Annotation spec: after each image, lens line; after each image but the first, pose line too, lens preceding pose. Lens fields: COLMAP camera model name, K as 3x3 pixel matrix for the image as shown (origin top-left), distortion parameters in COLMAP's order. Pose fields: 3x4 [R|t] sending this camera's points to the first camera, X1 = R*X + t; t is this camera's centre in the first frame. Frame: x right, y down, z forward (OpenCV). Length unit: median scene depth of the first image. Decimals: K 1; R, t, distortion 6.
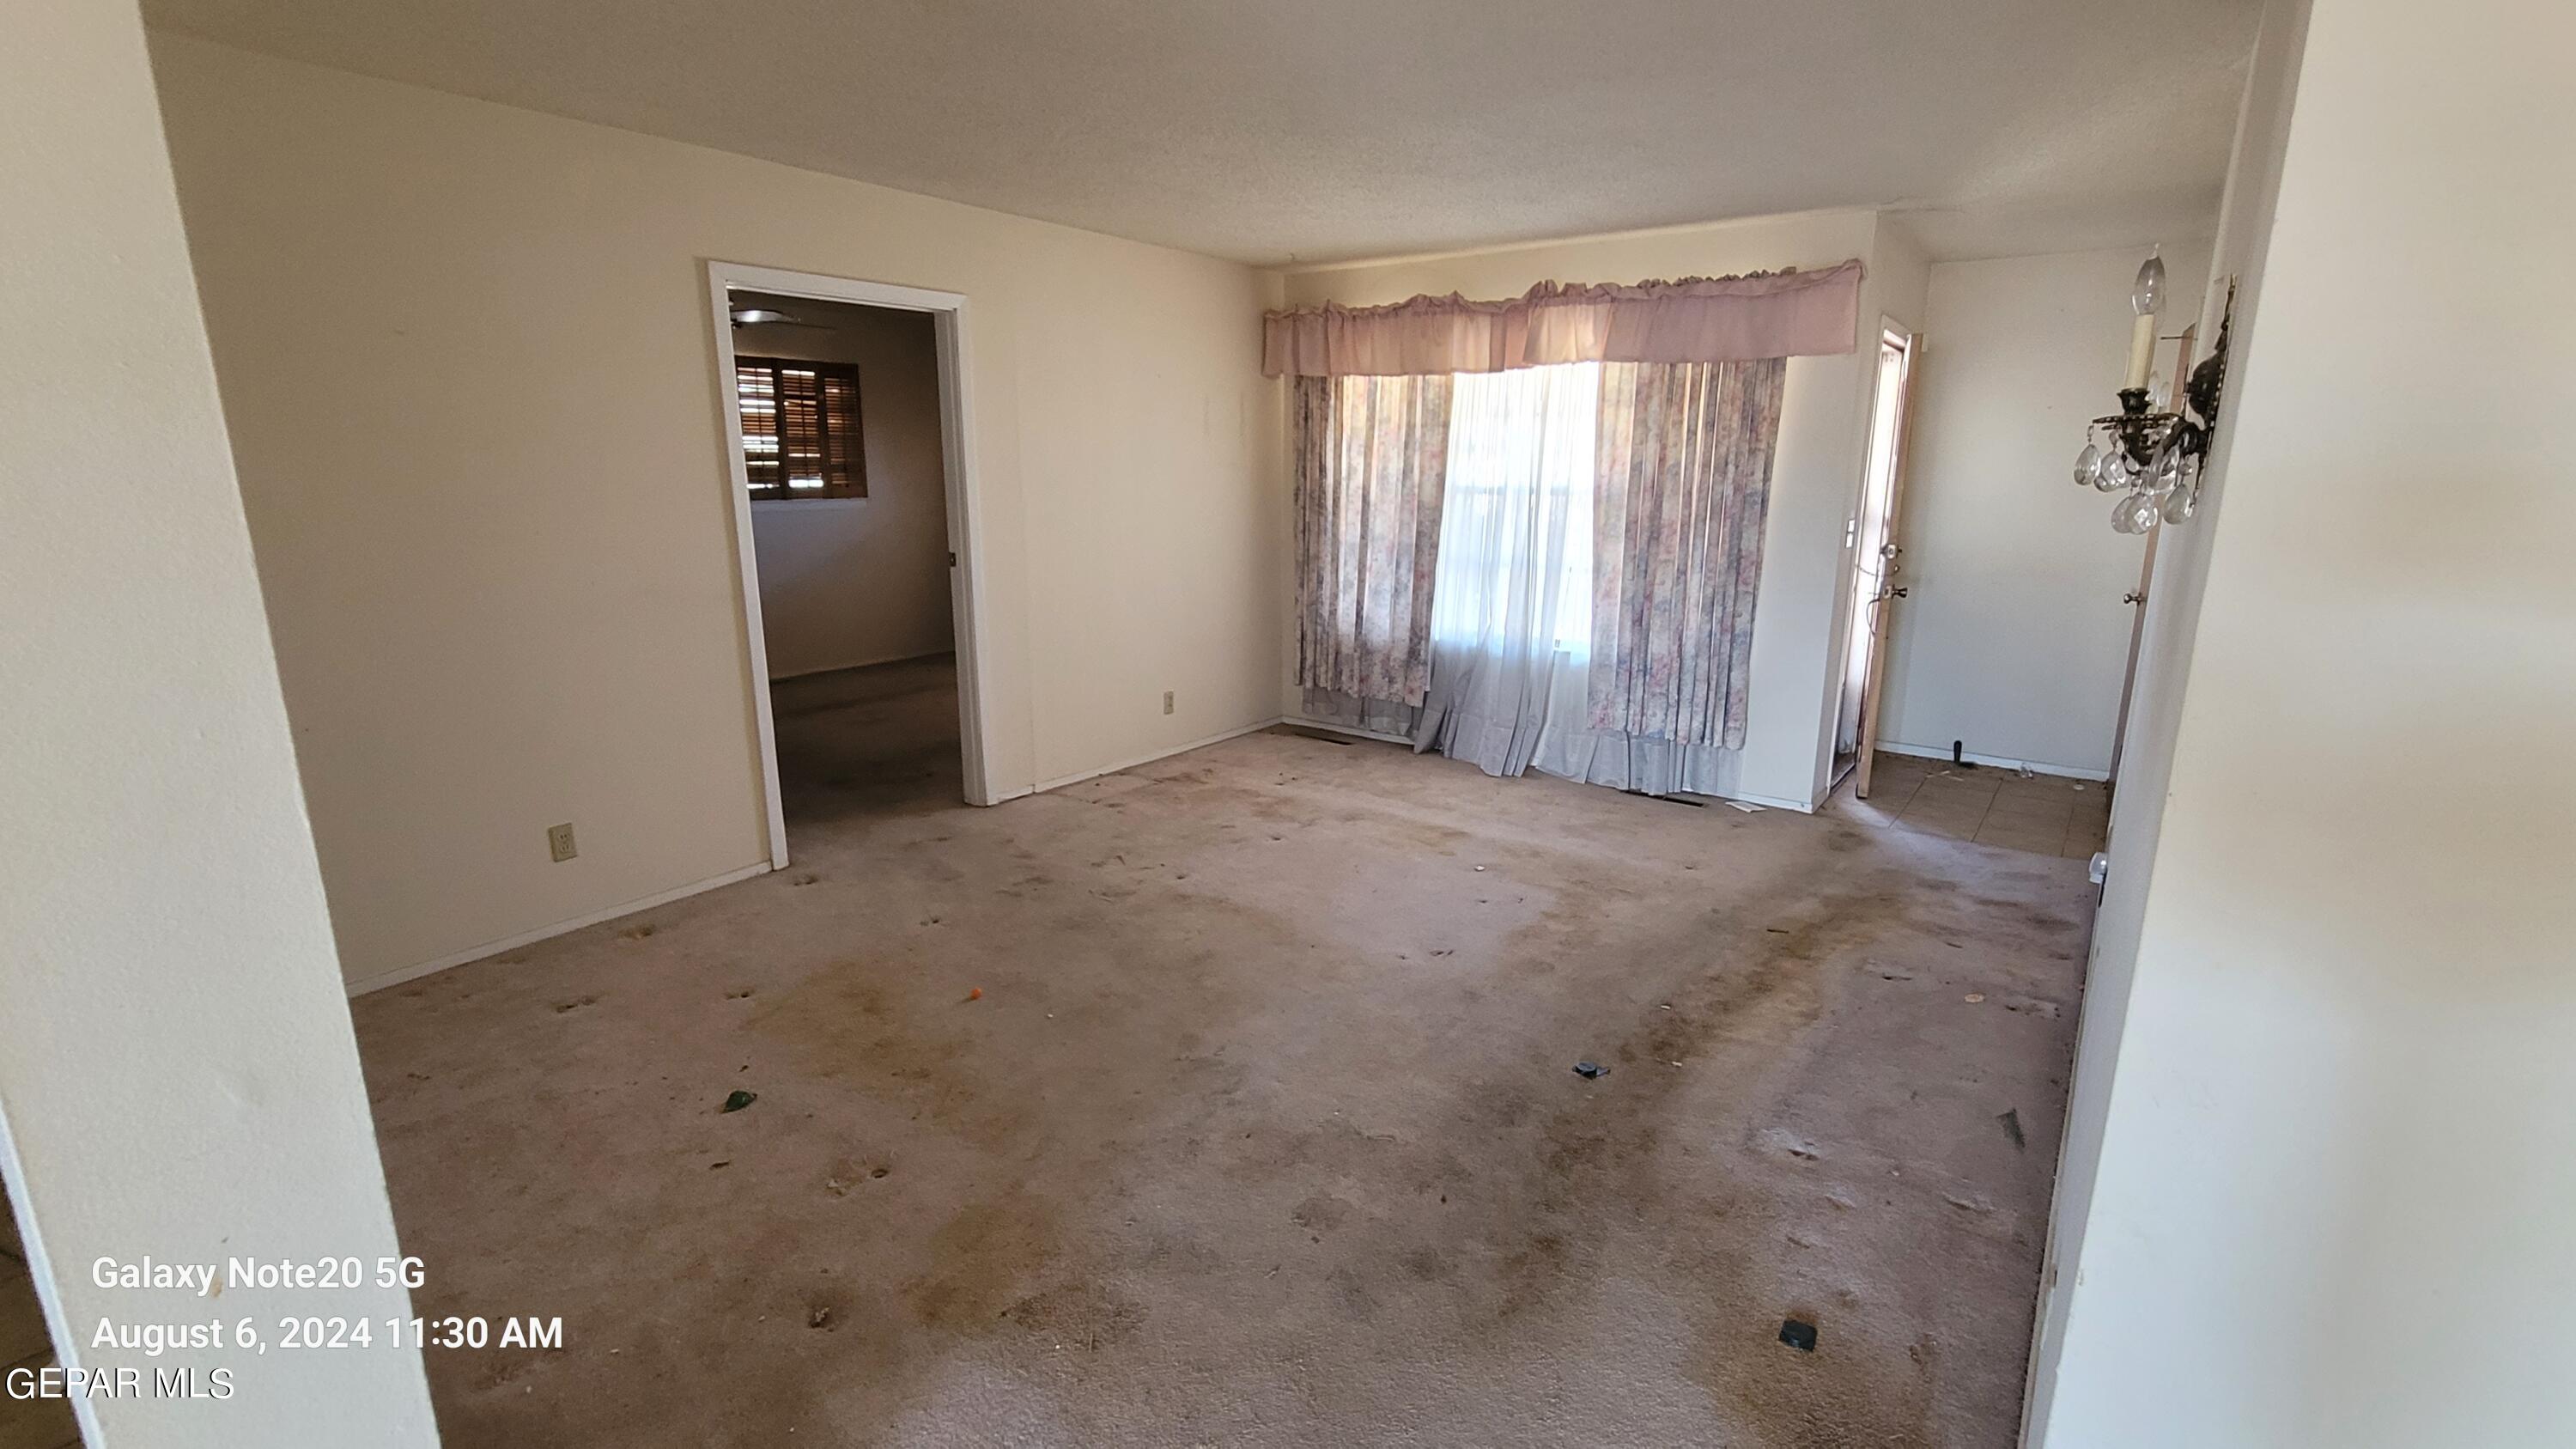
lens RADIAL K [[1156.7, 0, 1289.8], [0, 1156.7, 726.9], [0, 0, 1]] dist [-0.001386, 0.000054]
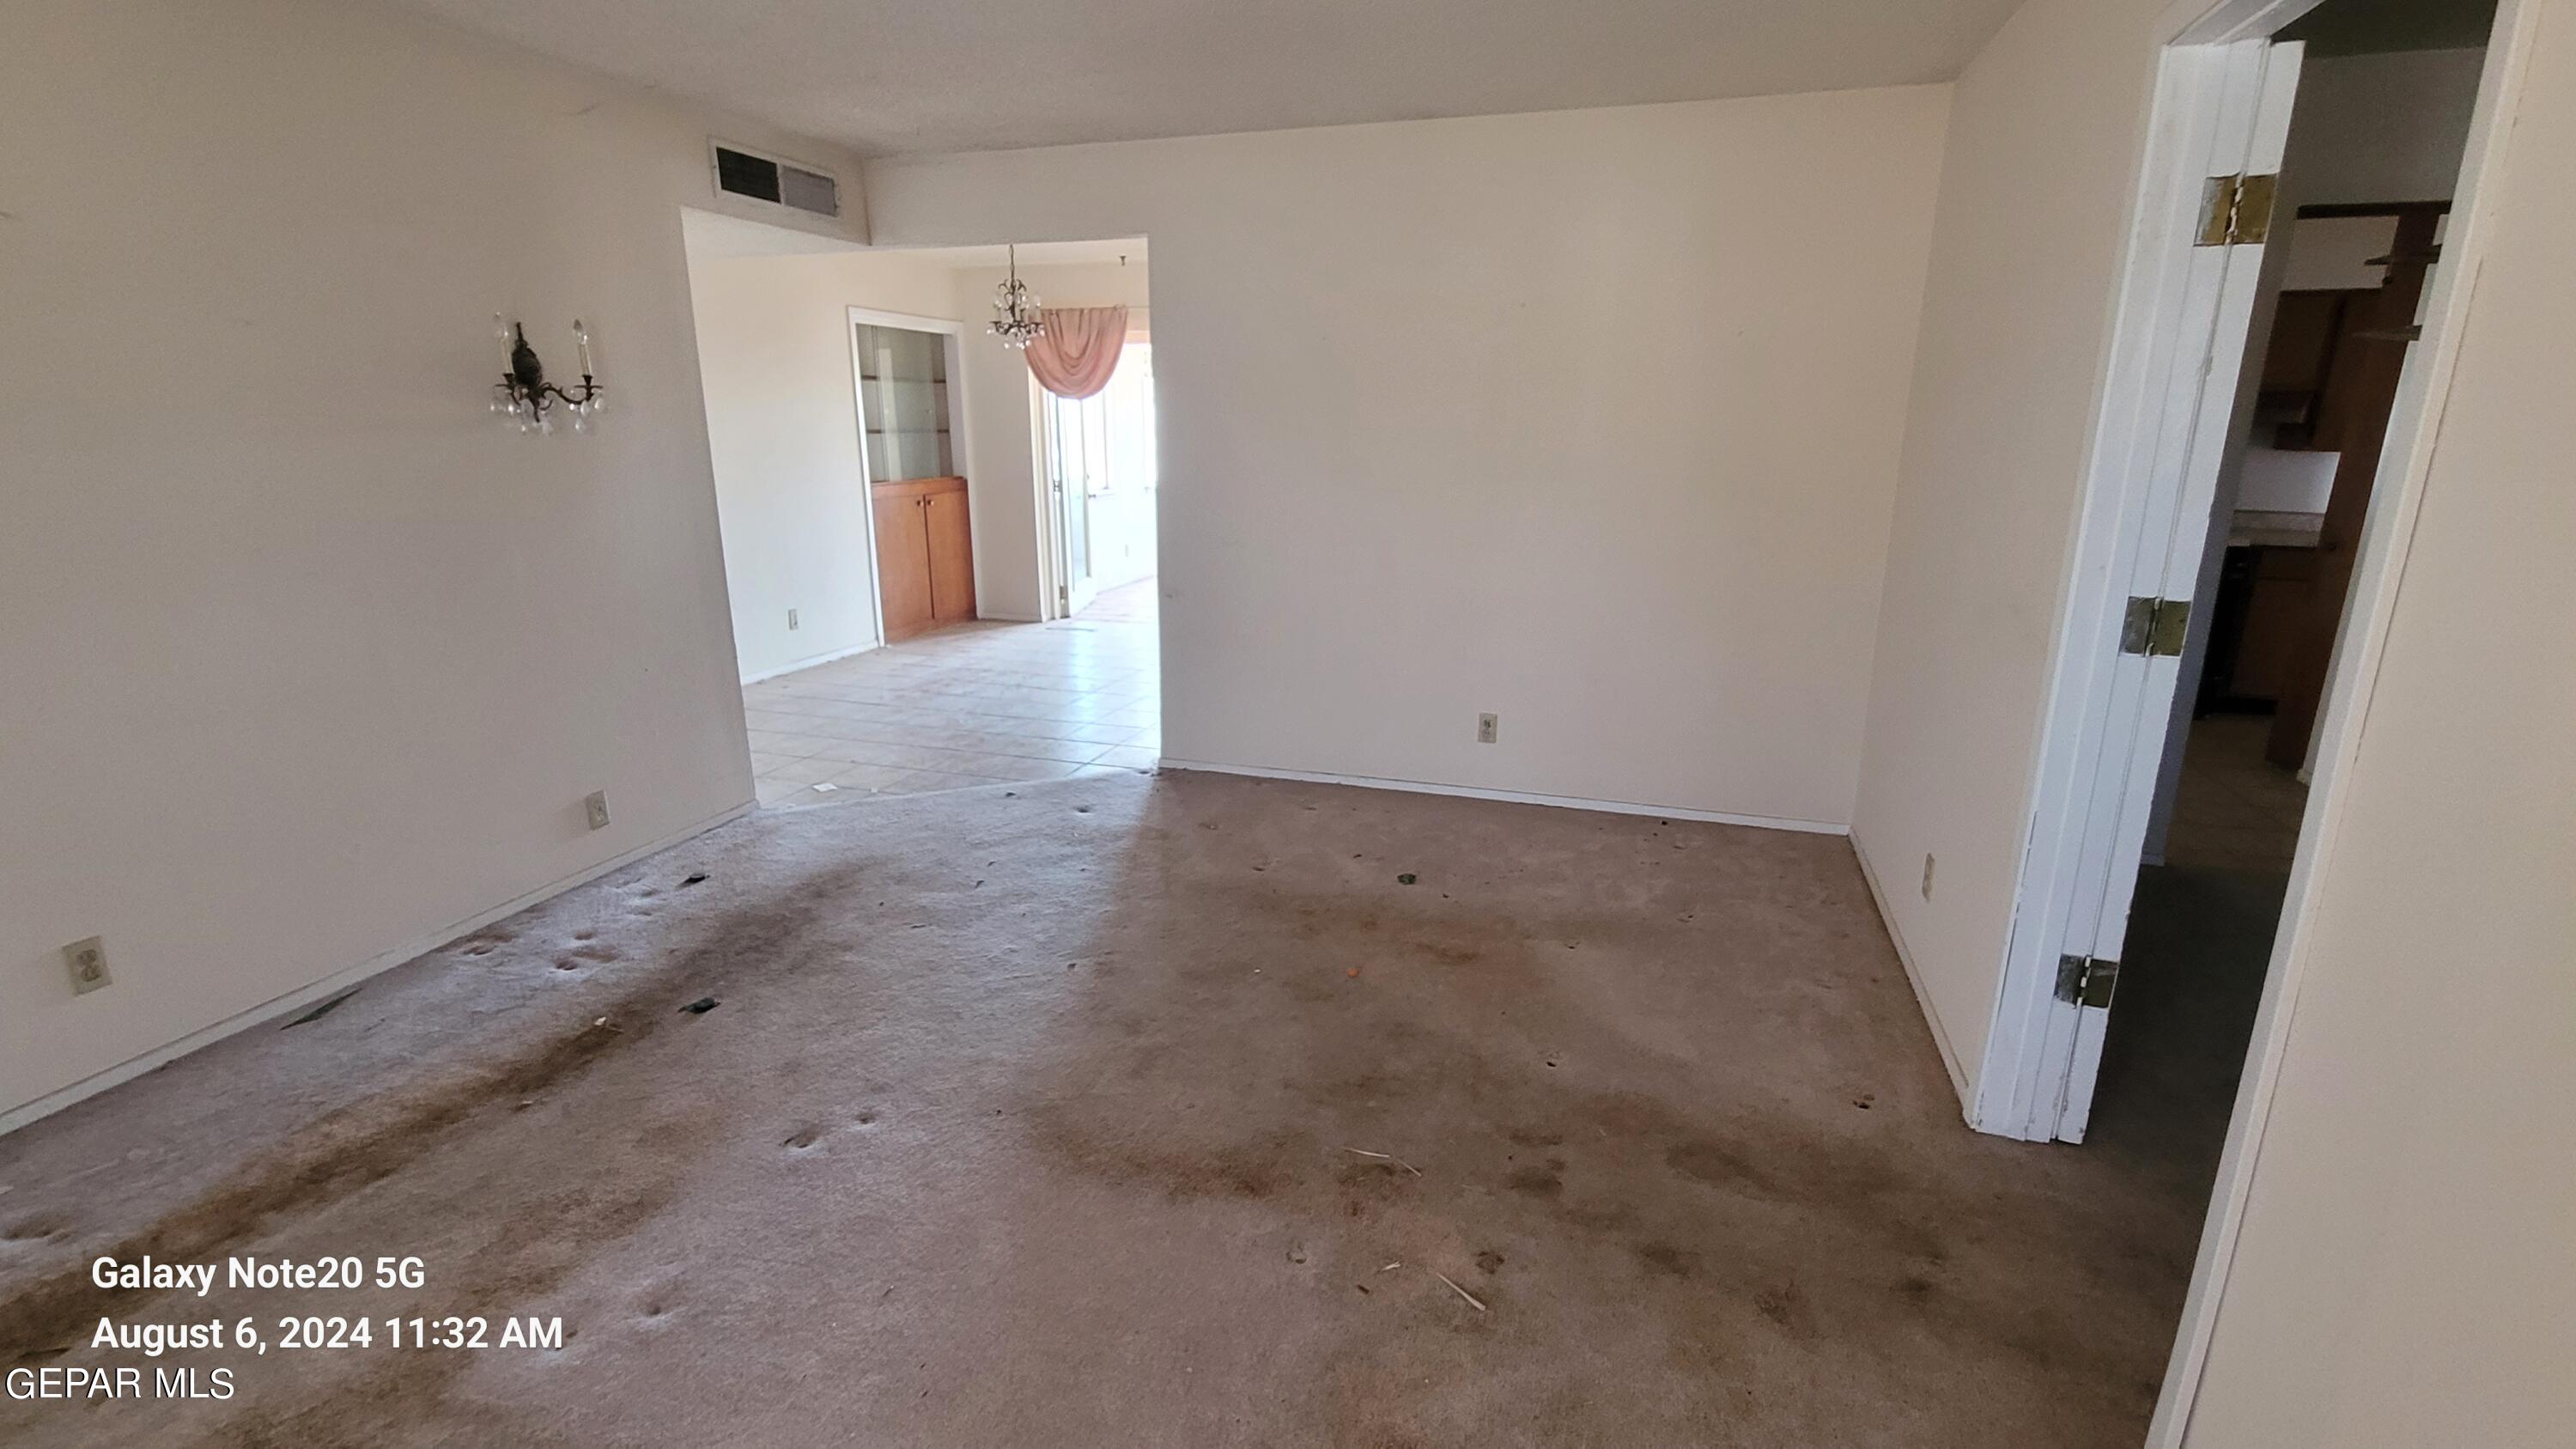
lens RADIAL K [[1156.7, 0, 1284.5], [0, 1156.7, 726.8], [0, 0, 1]] dist [-0.001386, 0.000054]
pose [[-0.949742, 0.075968, -0.303675, 0.033929], [-0.077264, 0.883201, 0.462586, -0.230659], [0.303348, 0.462801, -0.832944, 1.014194]]
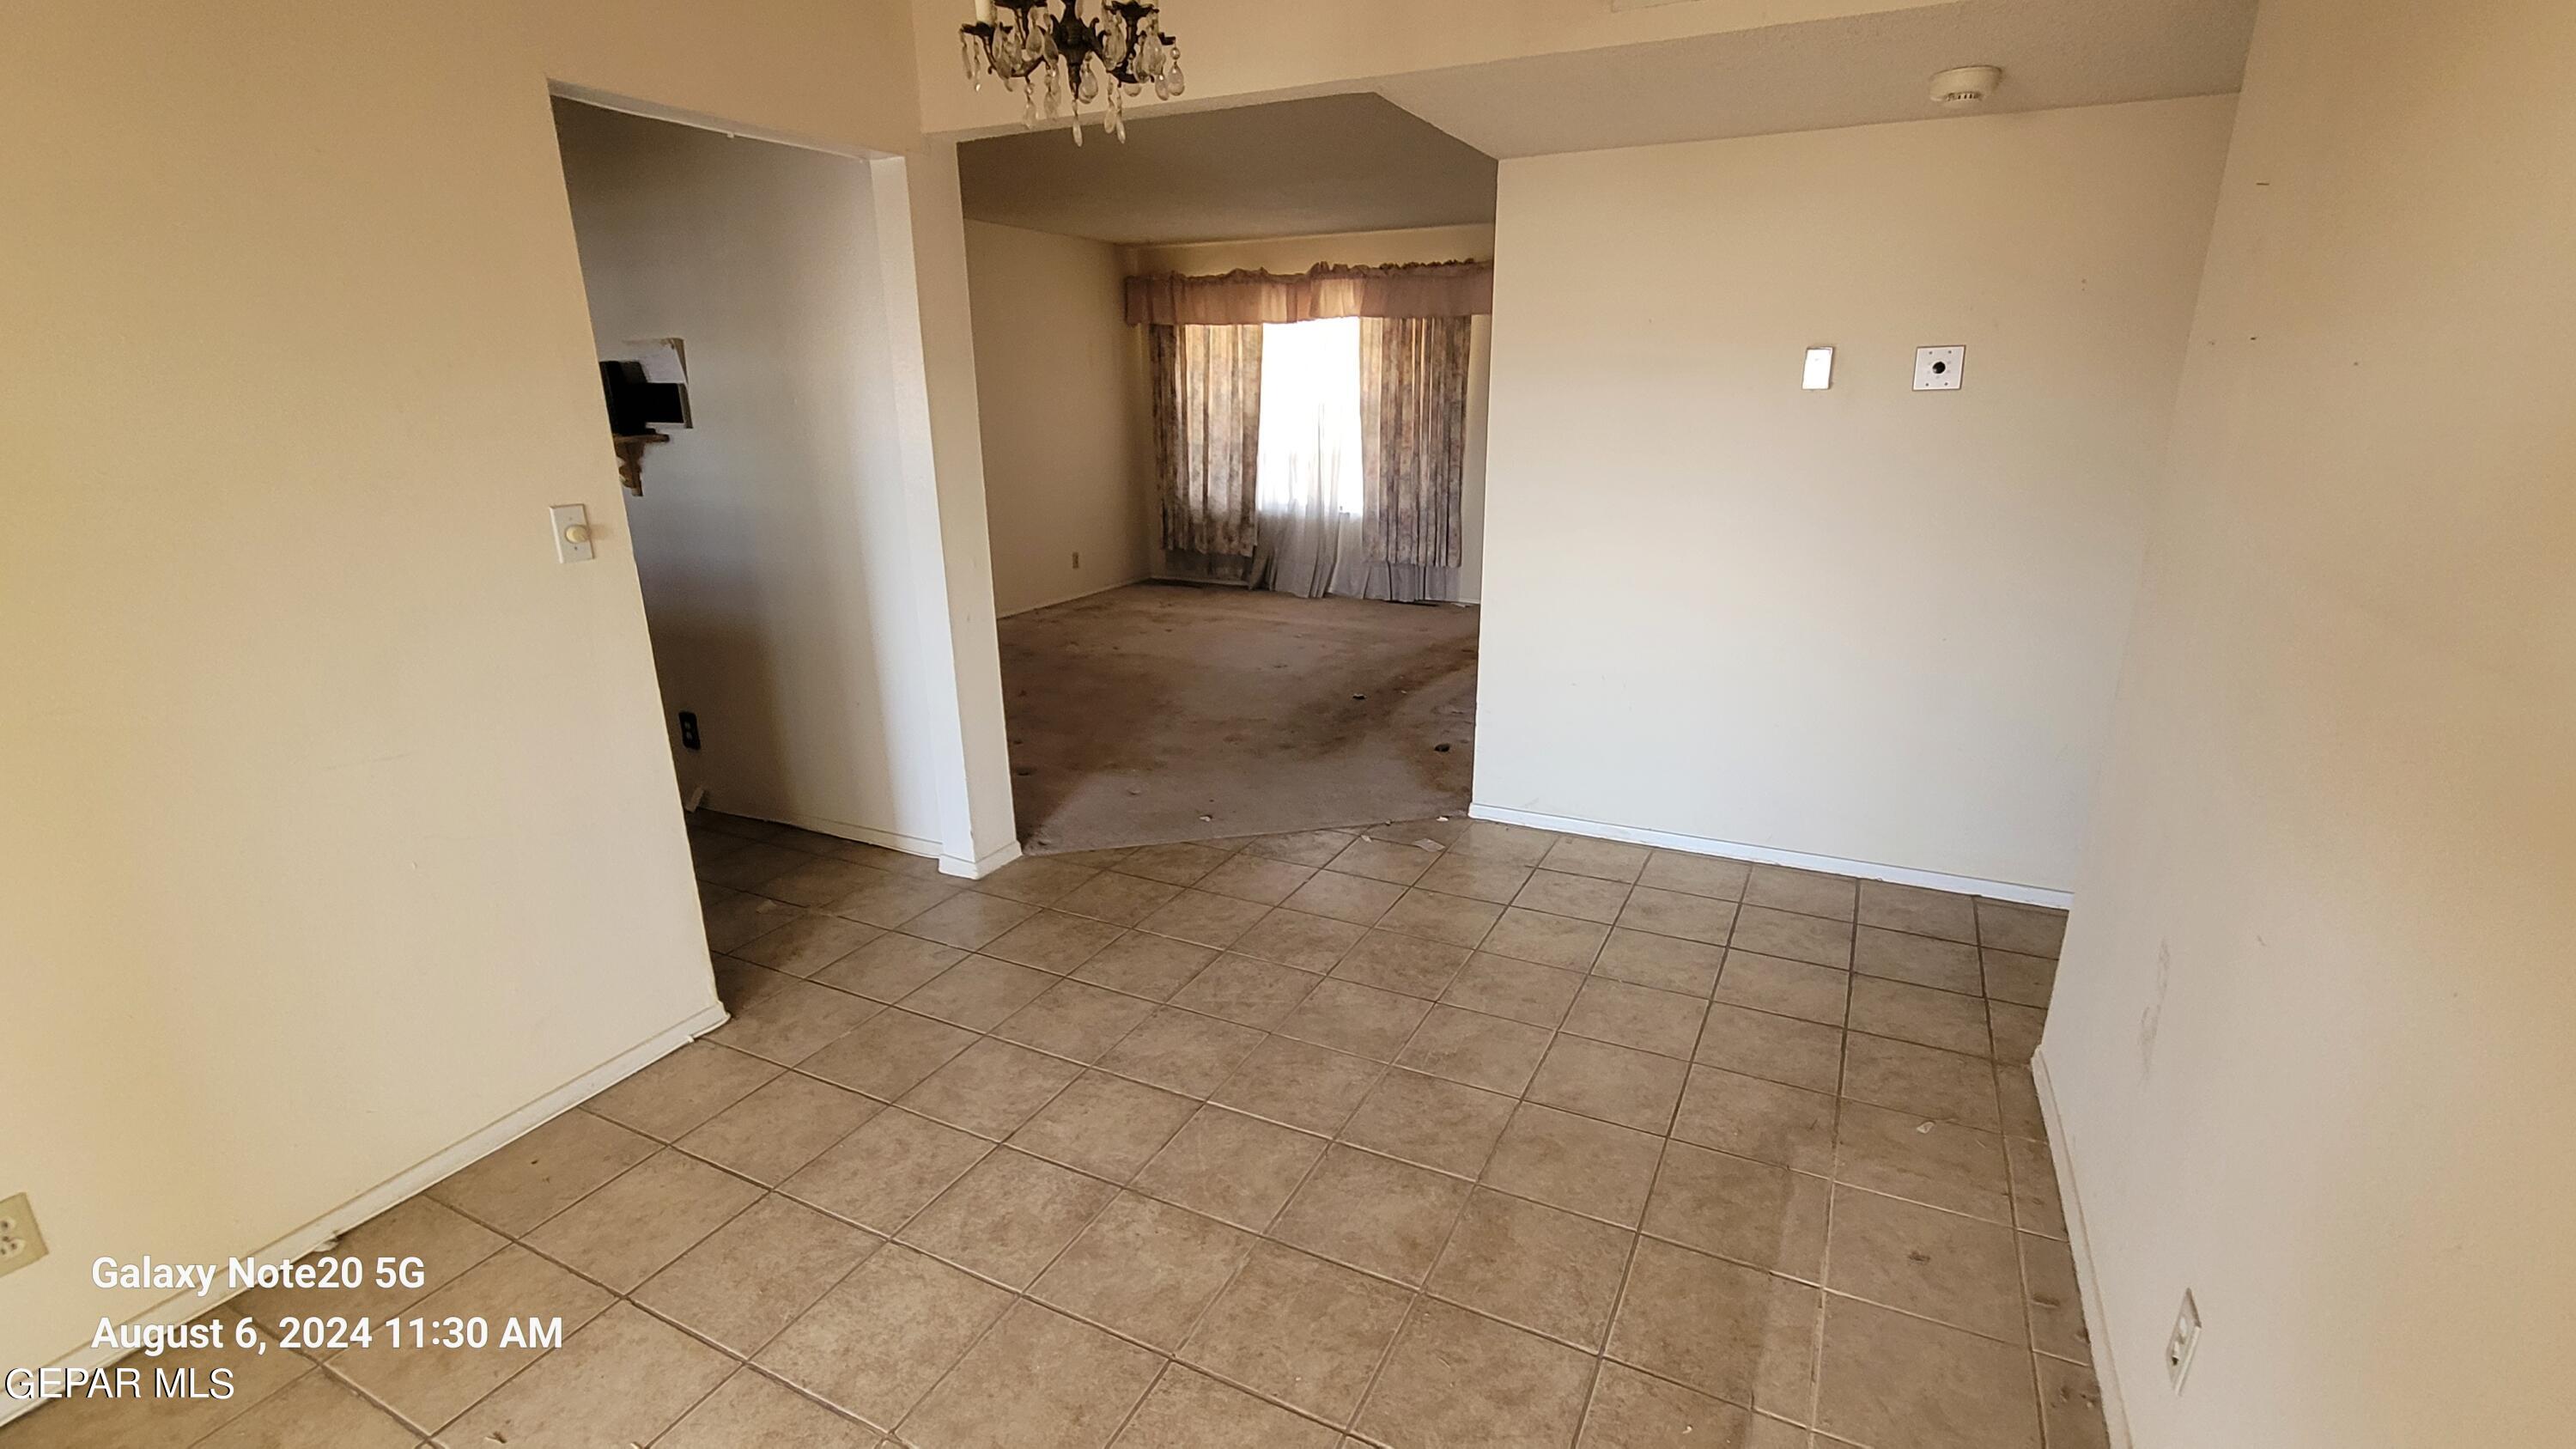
lens RADIAL K [[1156.7, 0, 1284.0], [0, 1156.7, 722.1], [0, 0, 1]] dist [-0.001386, 0.000054]
pose [[0.985645, -0.059638, 0.157950, -0.097372], [0.050776, 0.996932, 0.059561, 0.115814], [-0.161018, -0.050686, 0.985649, -0.491580]]
